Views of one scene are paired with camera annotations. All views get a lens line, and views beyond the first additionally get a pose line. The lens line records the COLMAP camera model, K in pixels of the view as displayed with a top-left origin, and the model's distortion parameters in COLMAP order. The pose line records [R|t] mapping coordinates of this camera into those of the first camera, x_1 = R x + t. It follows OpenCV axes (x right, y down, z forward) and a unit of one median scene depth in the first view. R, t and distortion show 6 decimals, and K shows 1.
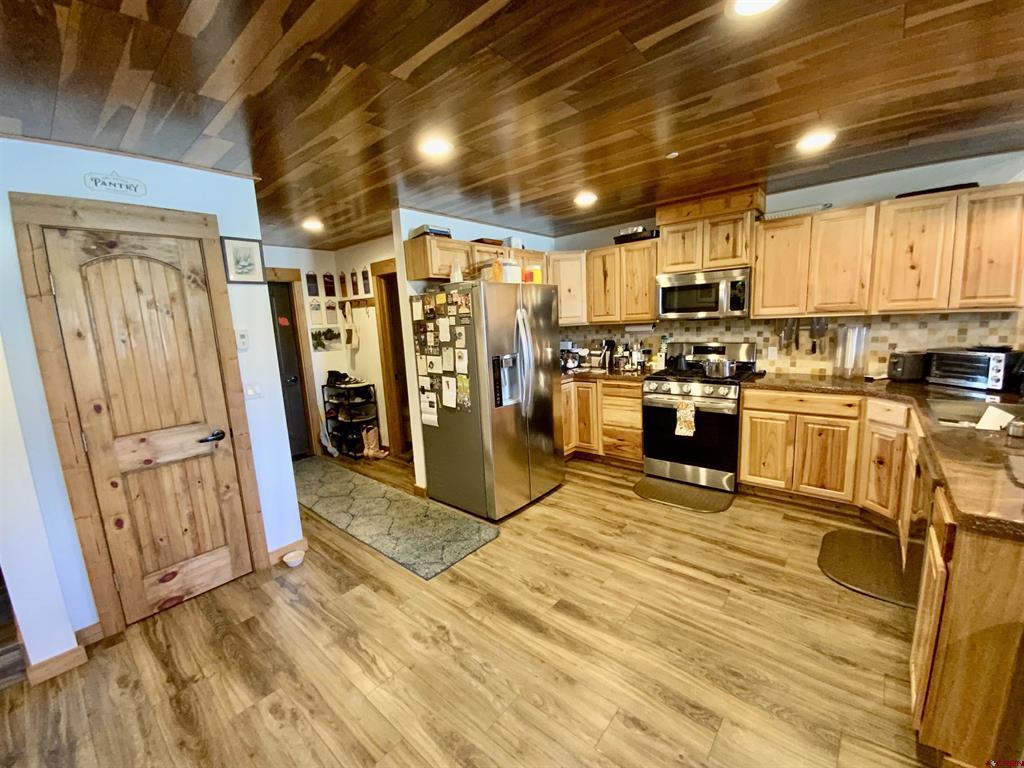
lens RADIAL K [[415.2, 0, 512.0], [0, 415.2, 384.0], [0, 0, 1]] dist [0.032705, -0.025843]
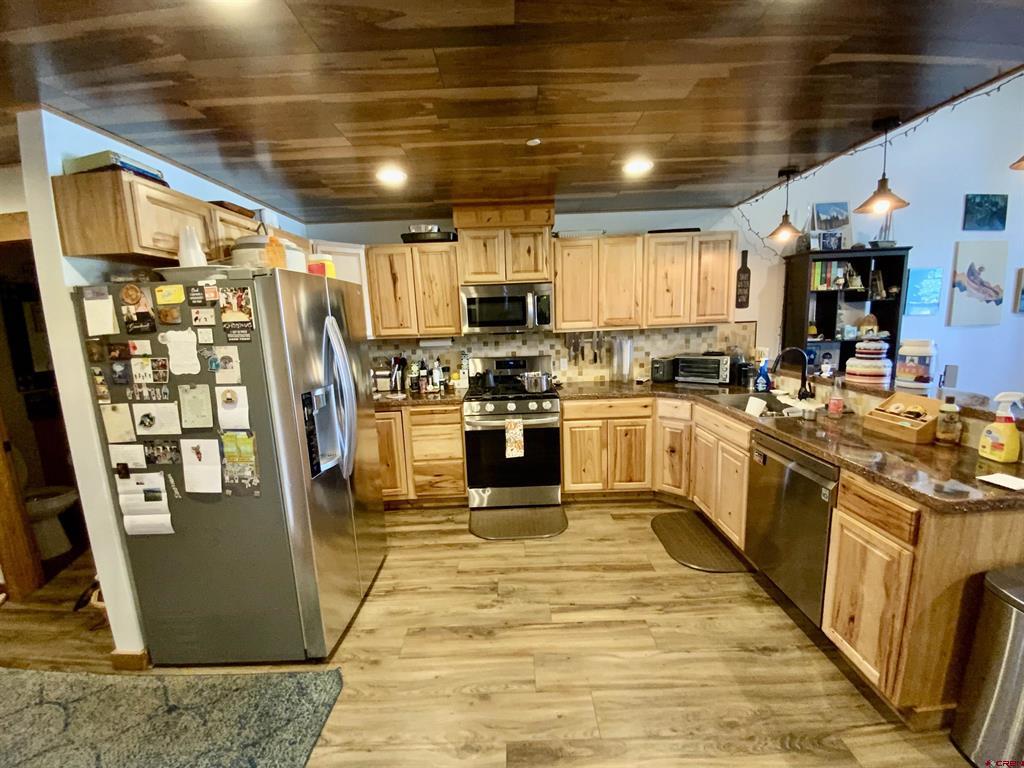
lens RADIAL K [[415.2, 0, 512.0], [0, 415.2, 384.0], [0, 0, 1]] dist [0.032705, -0.025843]
pose [[0.758526, -0.082311, 0.646423, -0.183932], [0.102421, 0.994720, 0.006478, -0.048024], [-0.643543, 0.061294, 0.762951, 0.304122]]
